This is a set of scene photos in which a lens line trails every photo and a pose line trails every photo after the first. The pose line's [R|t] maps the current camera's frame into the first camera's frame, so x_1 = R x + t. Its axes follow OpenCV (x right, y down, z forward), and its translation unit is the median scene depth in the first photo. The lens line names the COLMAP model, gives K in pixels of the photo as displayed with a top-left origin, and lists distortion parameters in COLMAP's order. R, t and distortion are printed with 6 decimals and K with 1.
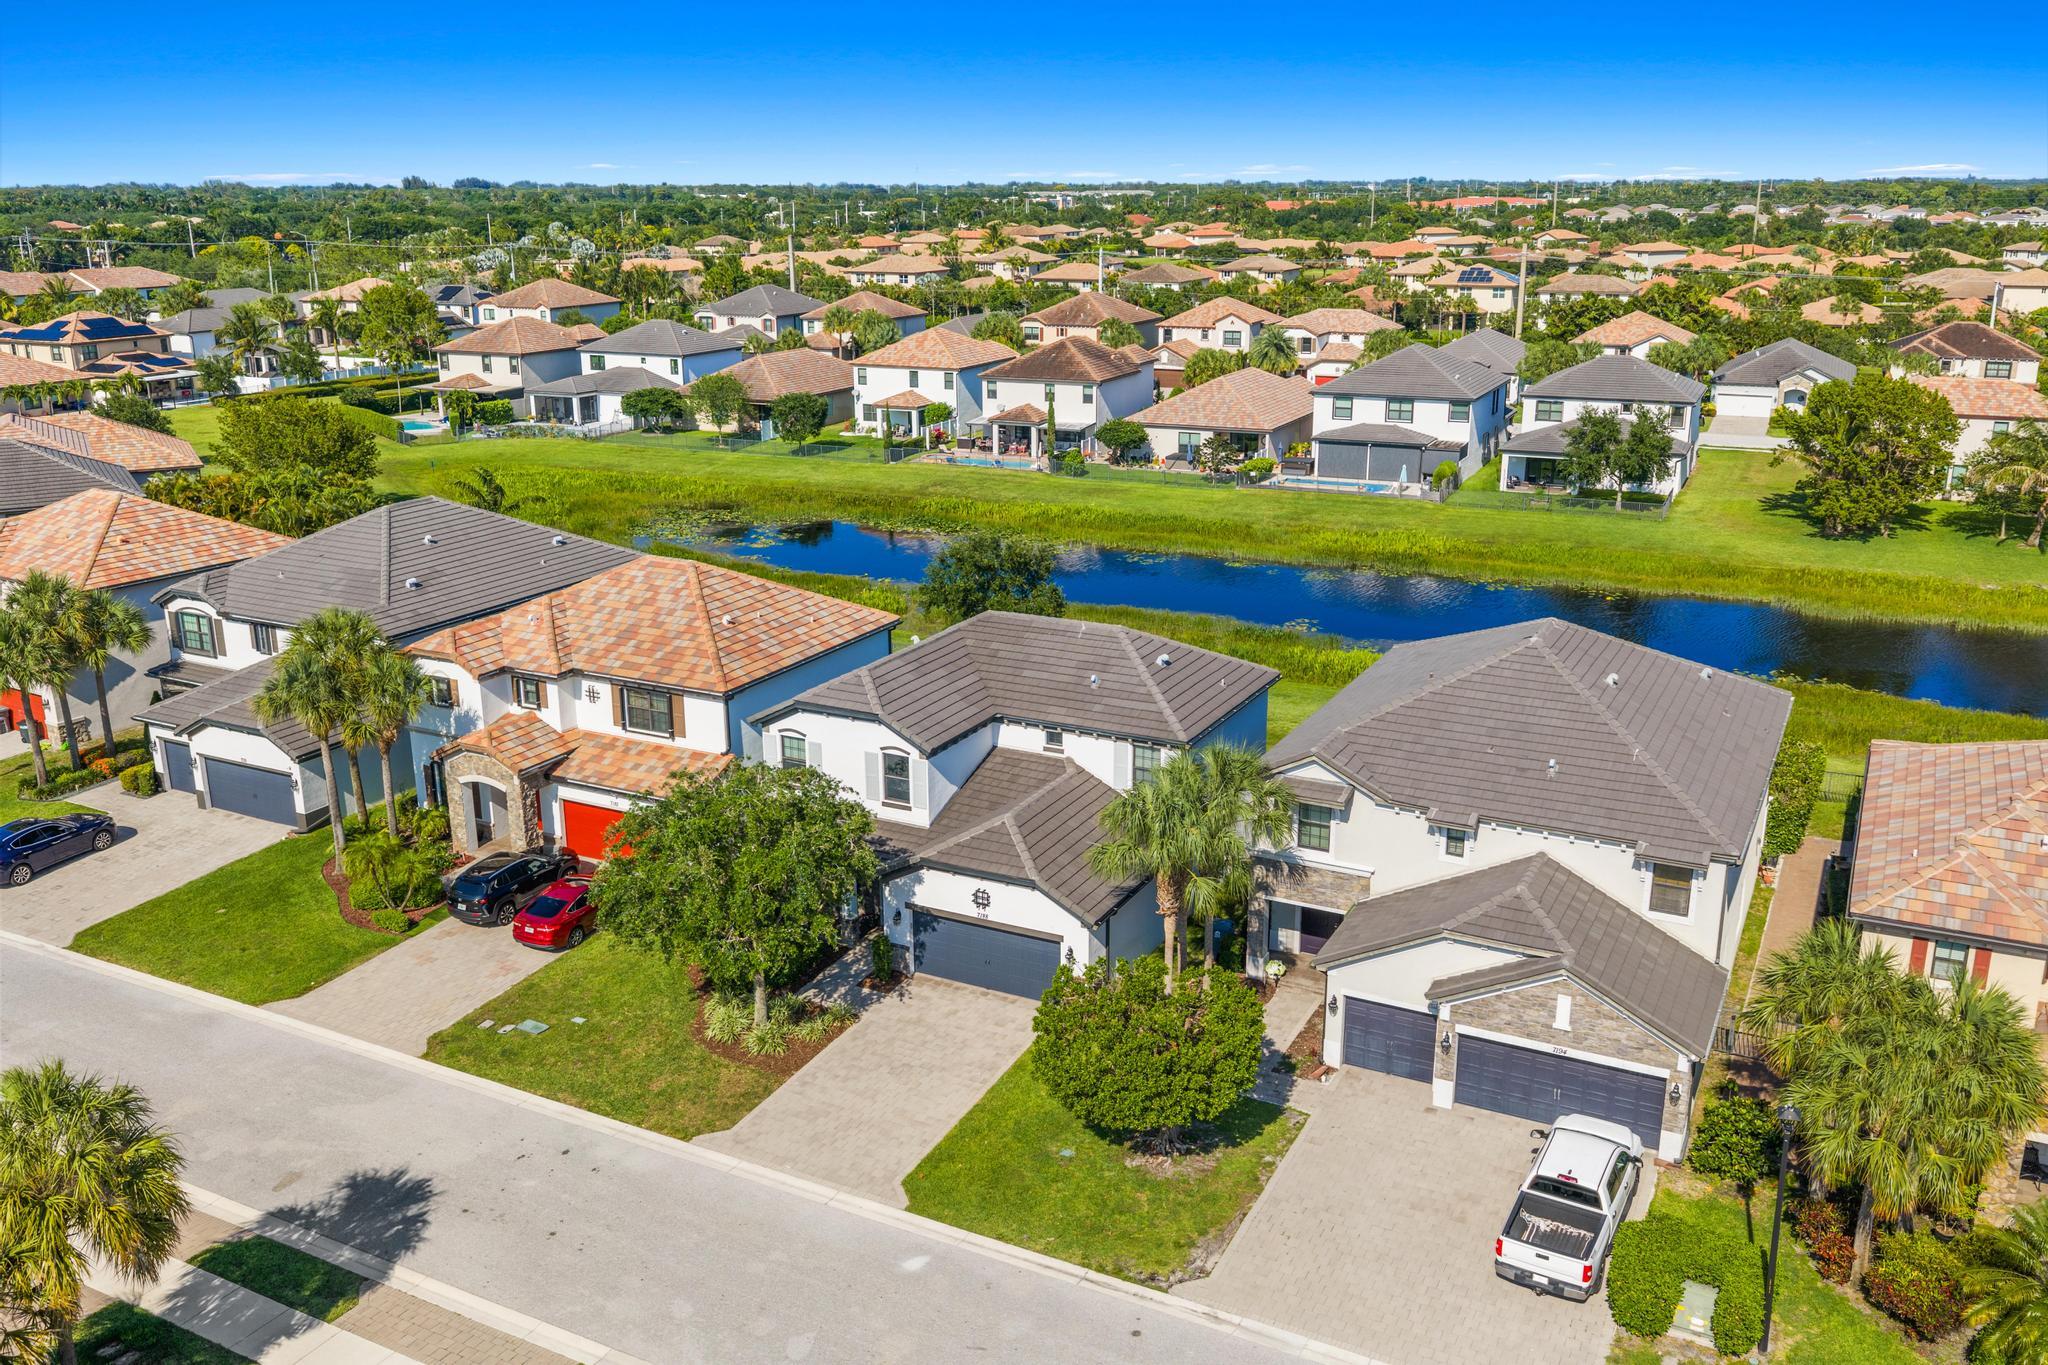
lens RADIAL K [[1692.4, 0, 1025.3], [0, 1692.4, 682.1], [0, 0, 1]] dist [0.037229, -0.071652]
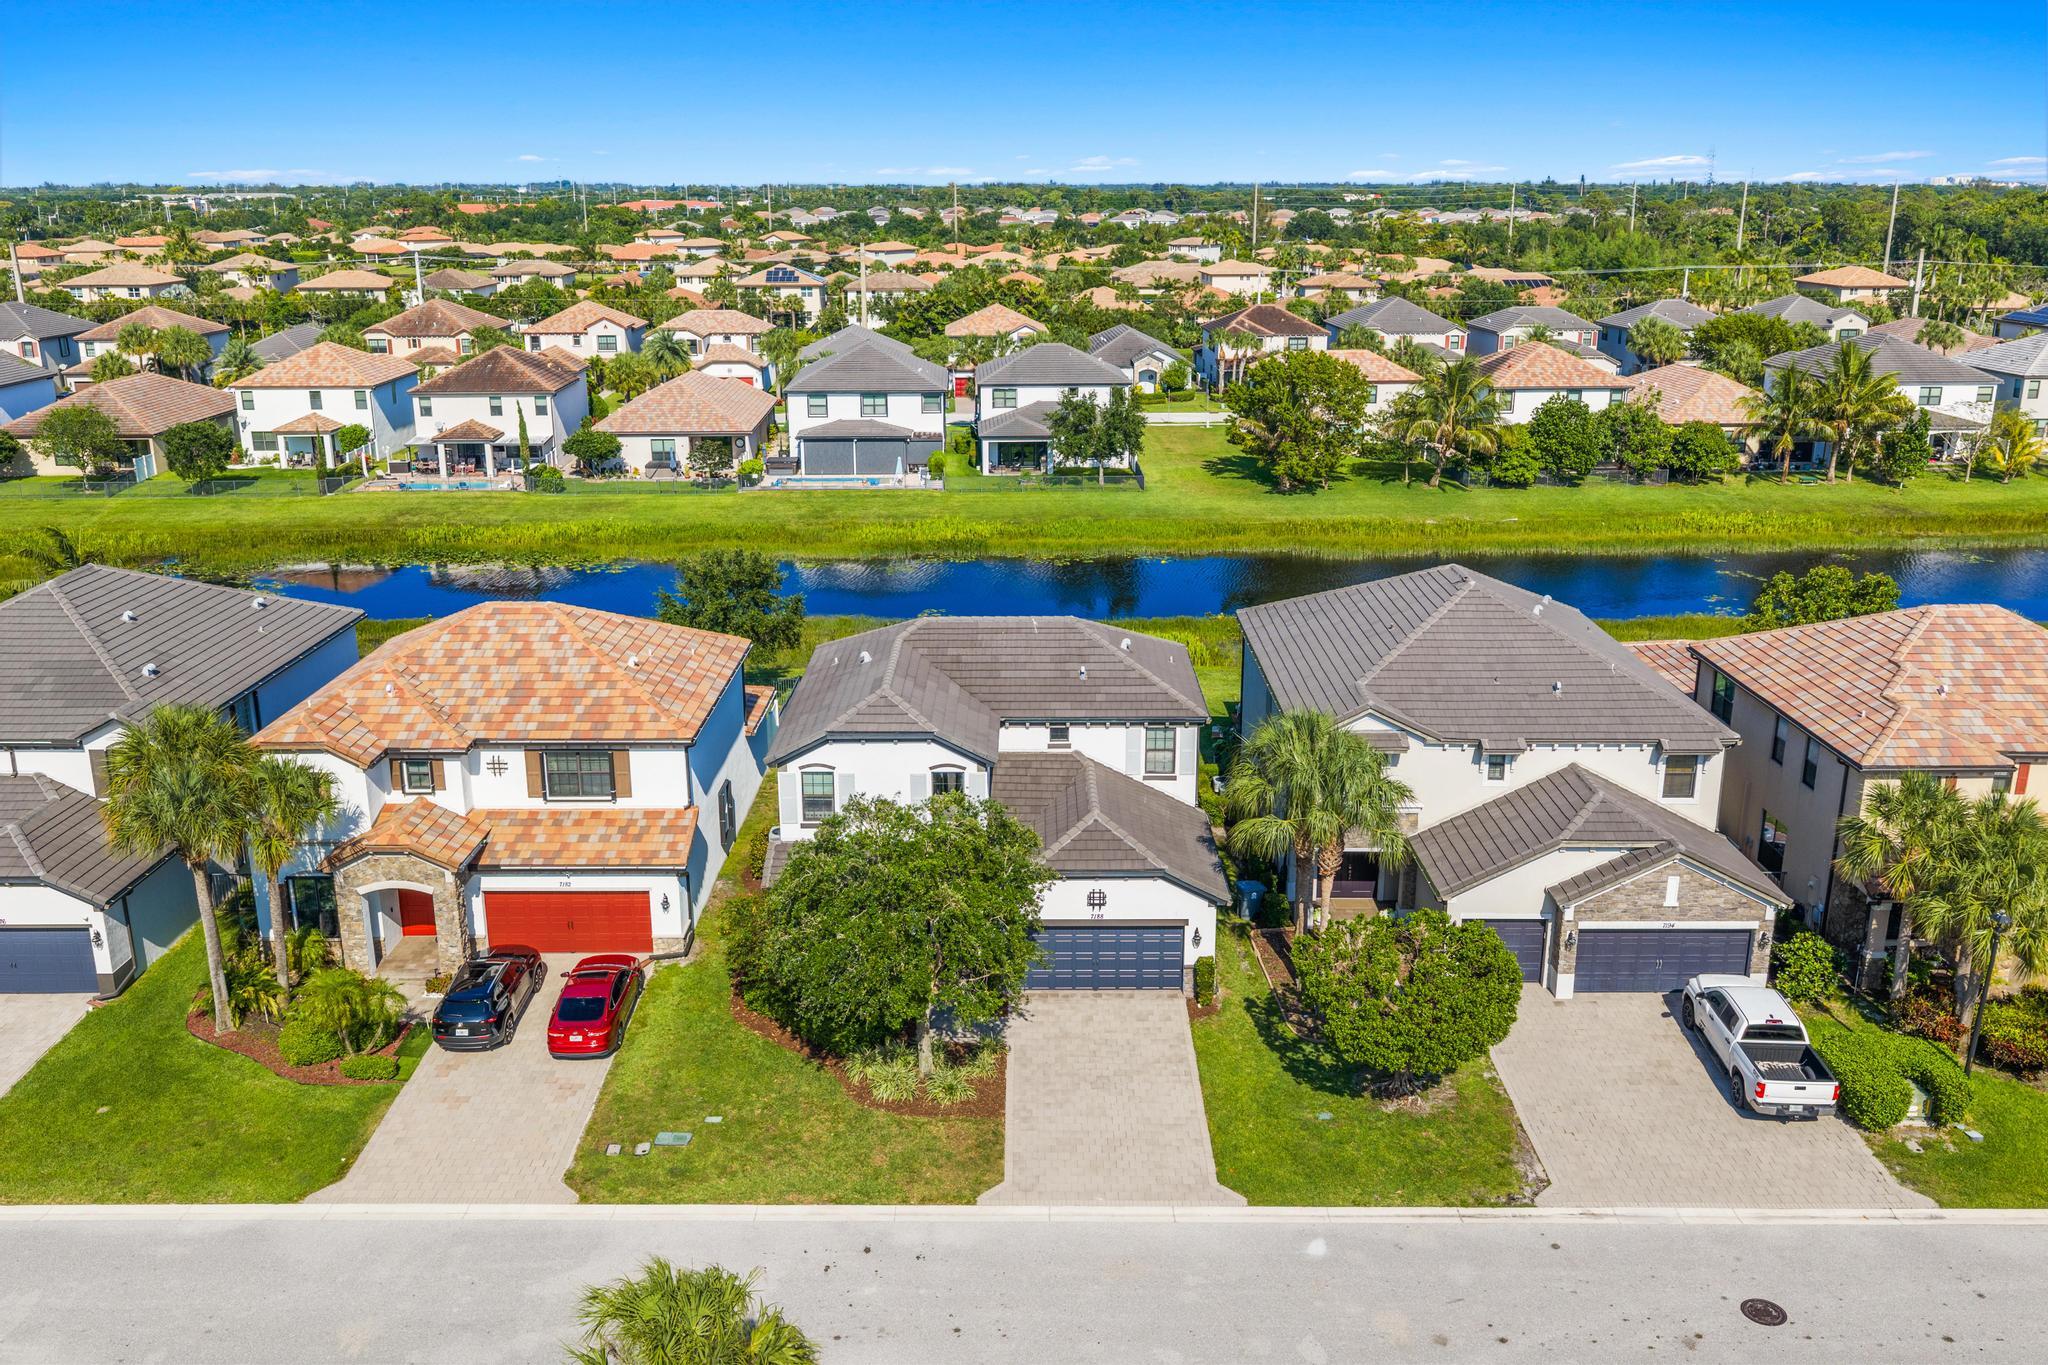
lens RADIAL K [[1692.4, 0, 1025.3], [0, 1692.4, 682.1], [0, 0, 1]] dist [0.037229, -0.071652]
pose [[0.887695, -0.127391, 0.442458, -0.393006], [0.128312, 0.991339, 0.027993, -0.024702], [-0.442192, 0.031924, 0.896352, 0.106014]]
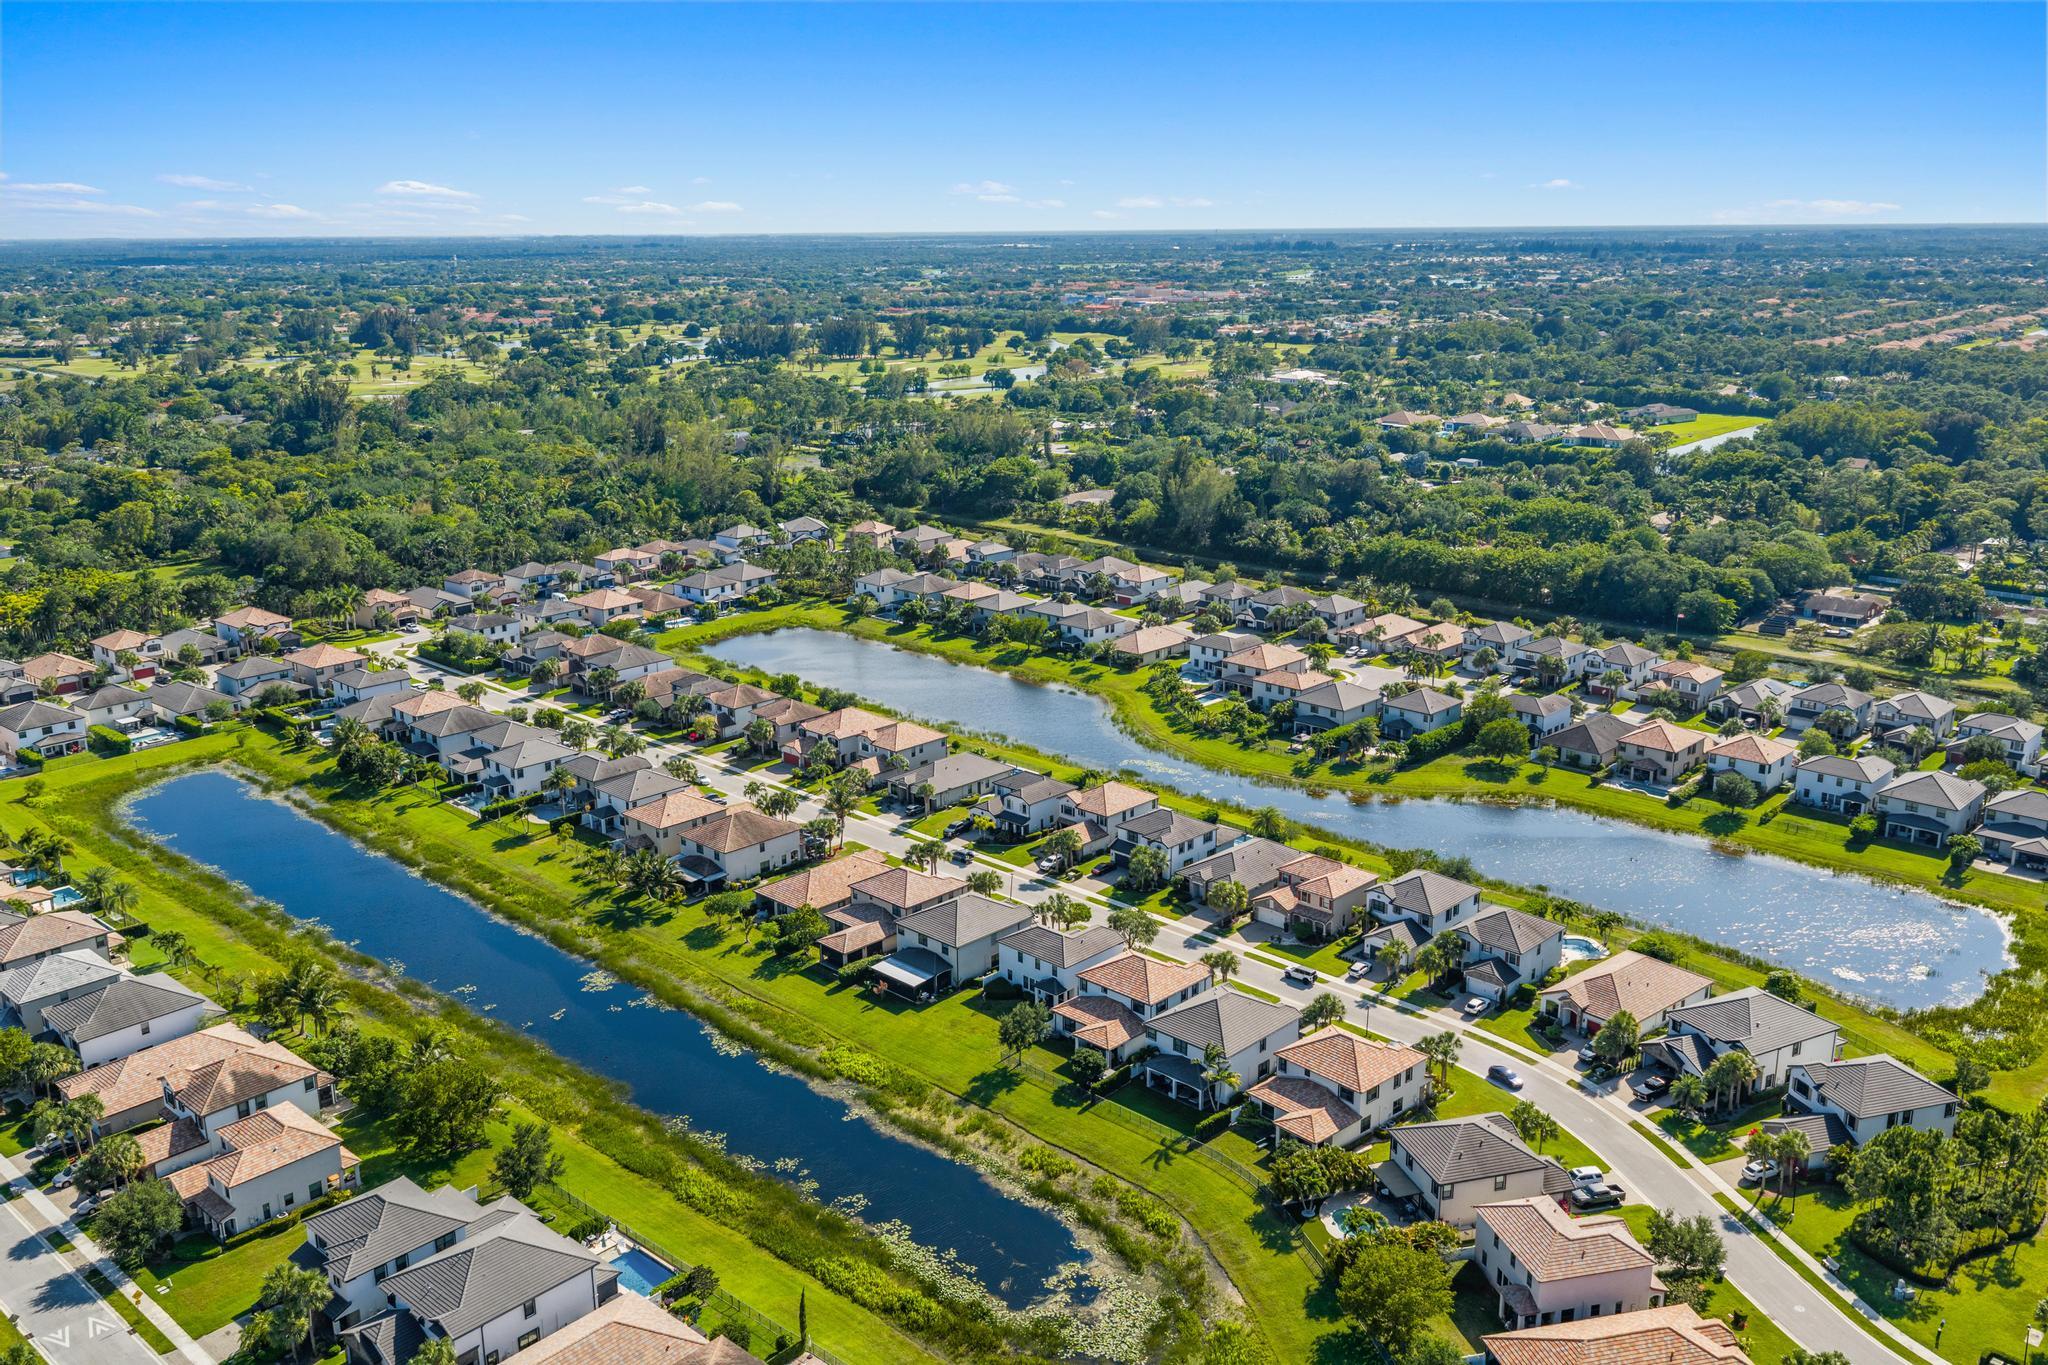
lens RADIAL K [[1692.4, 0, 1025.3], [0, 1692.4, 682.1], [0, 0, 1]] dist [0.037229, -0.071652]
pose [[-0.958084, -0.063440, 0.279374, -0.992965], [0.092796, 0.853879, 0.512132, -2.554632], [-0.271042, 0.516590, -0.812201, 3.875886]]
